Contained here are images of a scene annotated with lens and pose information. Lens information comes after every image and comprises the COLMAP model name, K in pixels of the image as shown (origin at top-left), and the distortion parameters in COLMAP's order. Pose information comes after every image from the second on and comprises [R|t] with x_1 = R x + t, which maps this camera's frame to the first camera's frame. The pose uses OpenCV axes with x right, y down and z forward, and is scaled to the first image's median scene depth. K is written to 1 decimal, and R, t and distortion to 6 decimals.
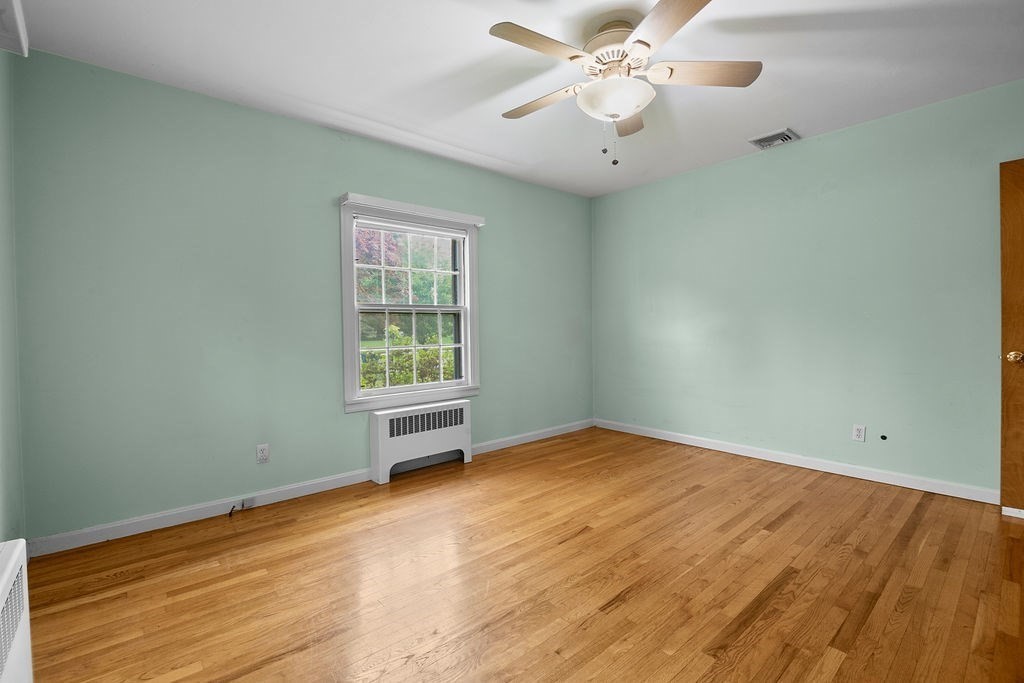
lens RADIAL K [[459.1, 0, 510.7], [0, 459.1, 334.1], [0, 0, 1]] dist [-0.019776, -0.000068]
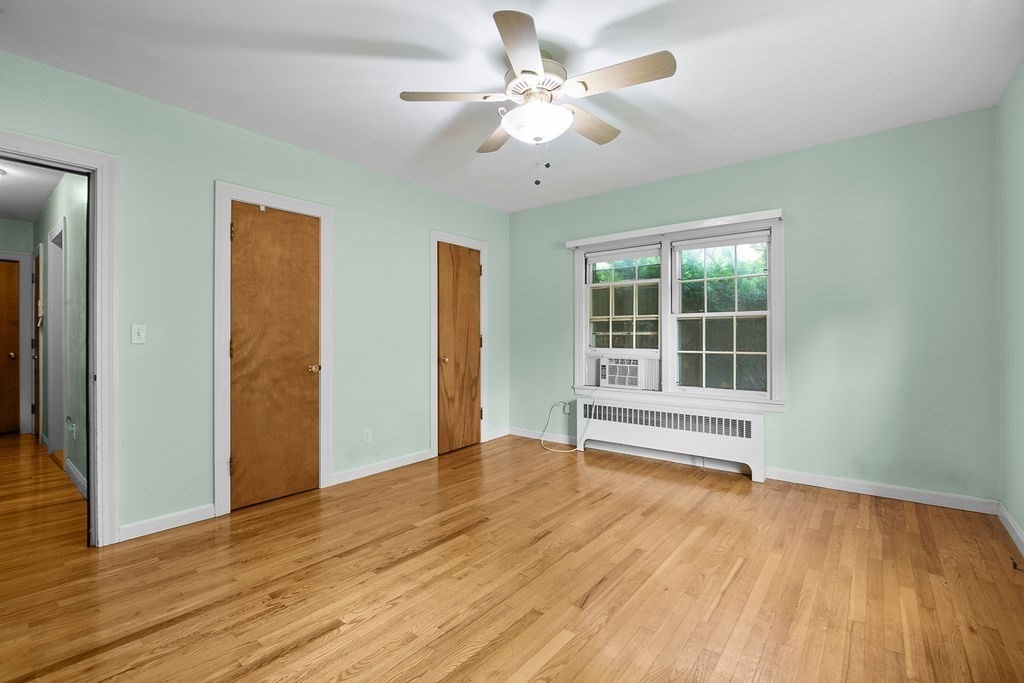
lens RADIAL K [[459.1, 0, 510.7], [0, 459.1, 334.1], [0, 0, 1]] dist [-0.019776, -0.000068]
pose [[-0.983842, 0.017607, -0.178169, 0.364472], [0.014892, 0.999752, 0.016562, -0.033916], [0.178417, 0.013641, -0.983860, 1.532504]]
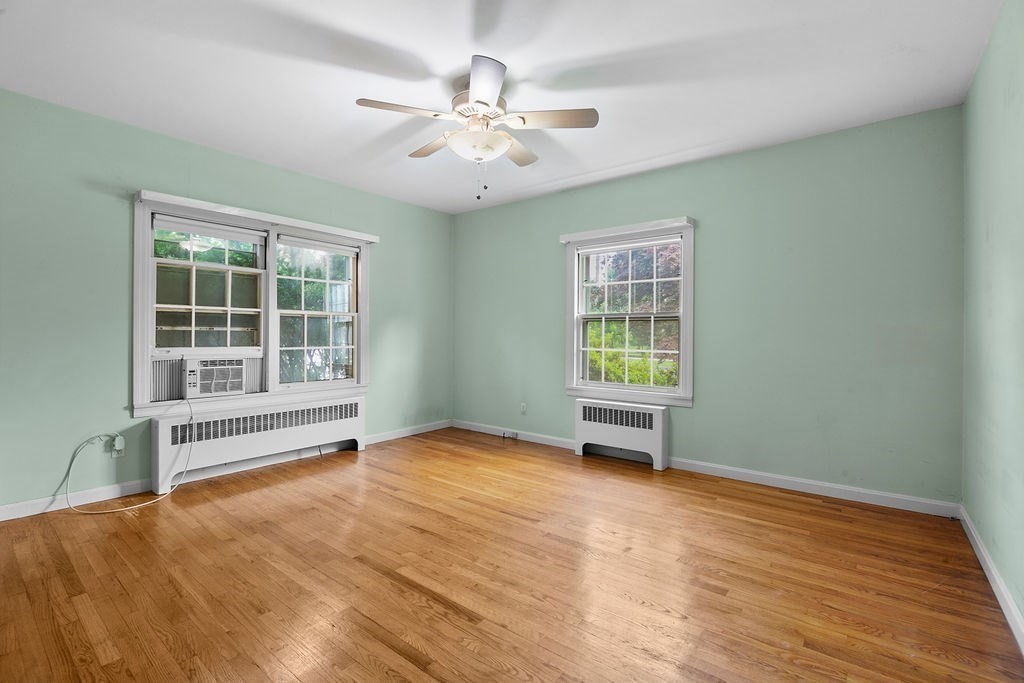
lens RADIAL K [[459.1, 0, 510.7], [0, 459.1, 334.1], [0, 0, 1]] dist [-0.019776, -0.000068]
pose [[0.188466, 0.017331, -0.981927, 1.079882], [-0.024759, 0.999610, 0.012891, -0.026144], [0.981768, 0.021882, 0.188822, 0.650233]]
